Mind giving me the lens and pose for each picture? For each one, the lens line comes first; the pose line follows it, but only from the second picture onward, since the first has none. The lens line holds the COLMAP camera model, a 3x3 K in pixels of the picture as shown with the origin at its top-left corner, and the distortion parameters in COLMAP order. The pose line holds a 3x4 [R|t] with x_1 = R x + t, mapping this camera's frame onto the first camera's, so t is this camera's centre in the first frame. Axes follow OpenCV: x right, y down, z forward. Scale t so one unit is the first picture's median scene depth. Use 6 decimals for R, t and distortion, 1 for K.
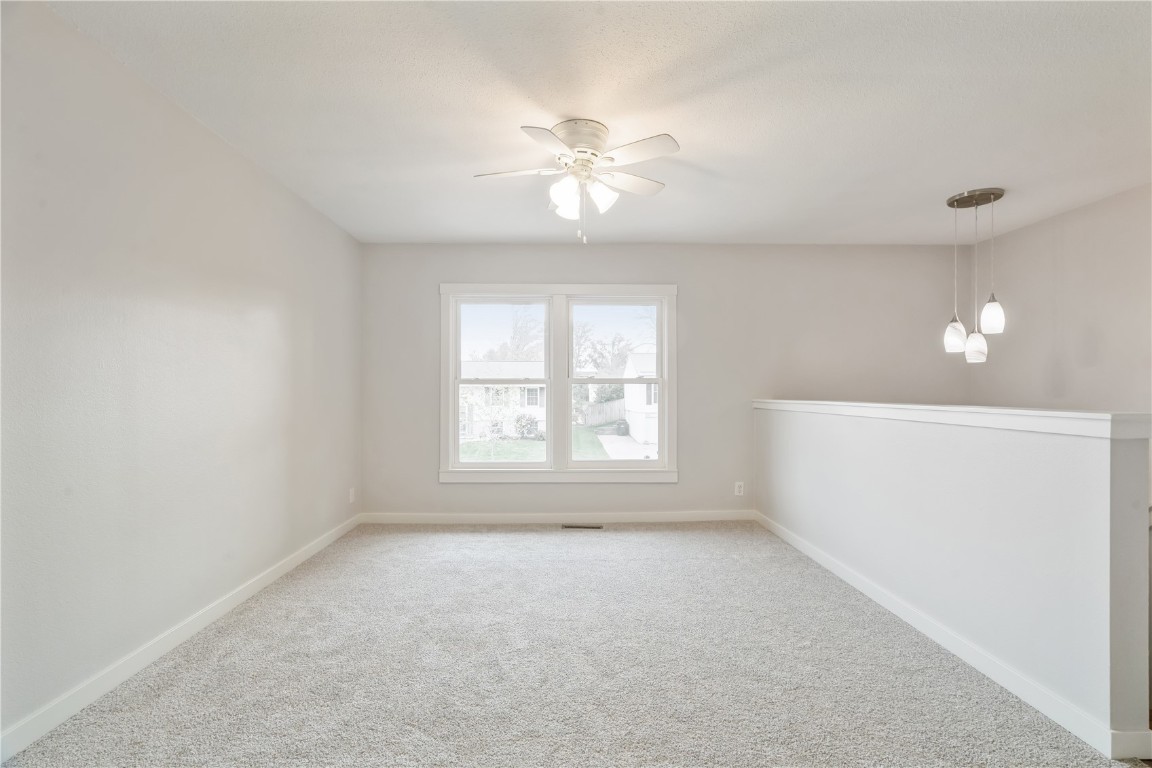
lens RADIAL K [[517.3, 0, 576.0], [0, 517.3, 384.0], [0, 0, 1]] dist [-0.015533, 0.009283]
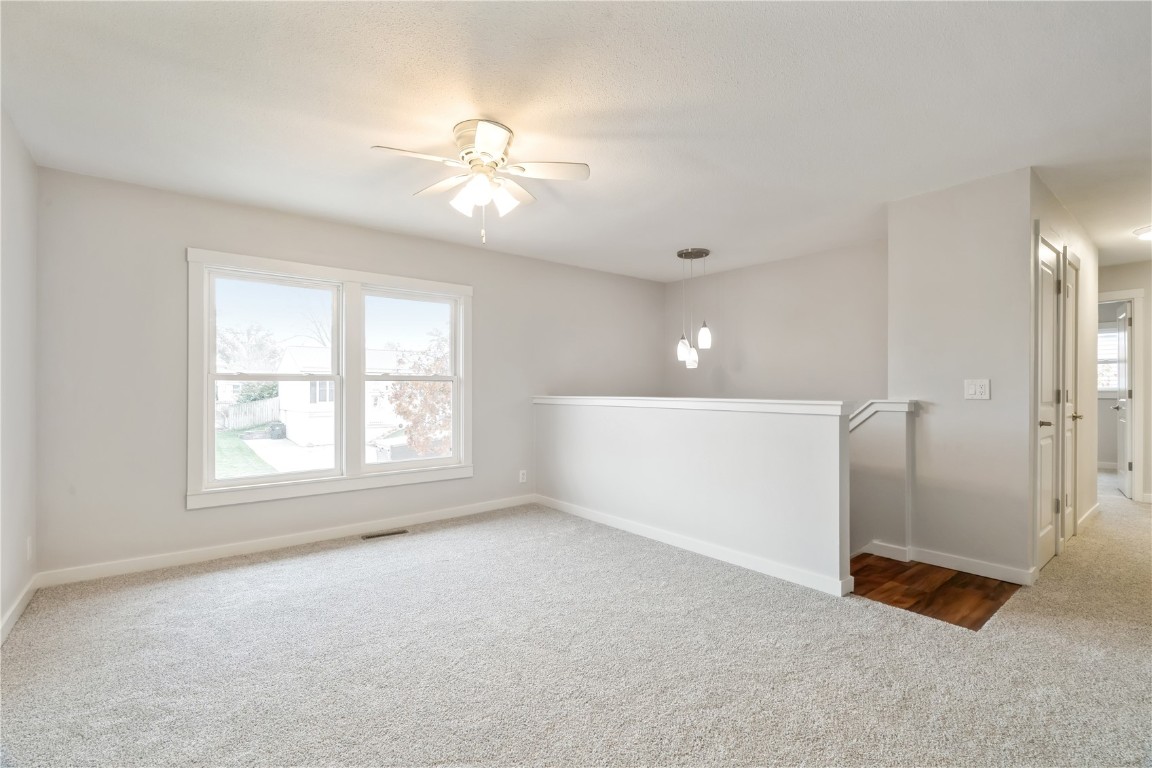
lens RADIAL K [[508.3, 0, 577.0], [0, 508.3, 379.5], [0, 0, 1]] dist [-0.000818, 0.000215]
pose [[0.794707, 0.009278, 0.606922, -0.264624], [-0.007270, 0.999957, -0.005766, -0.000289], [-0.606950, 0.000170, 0.794740, 0.059510]]
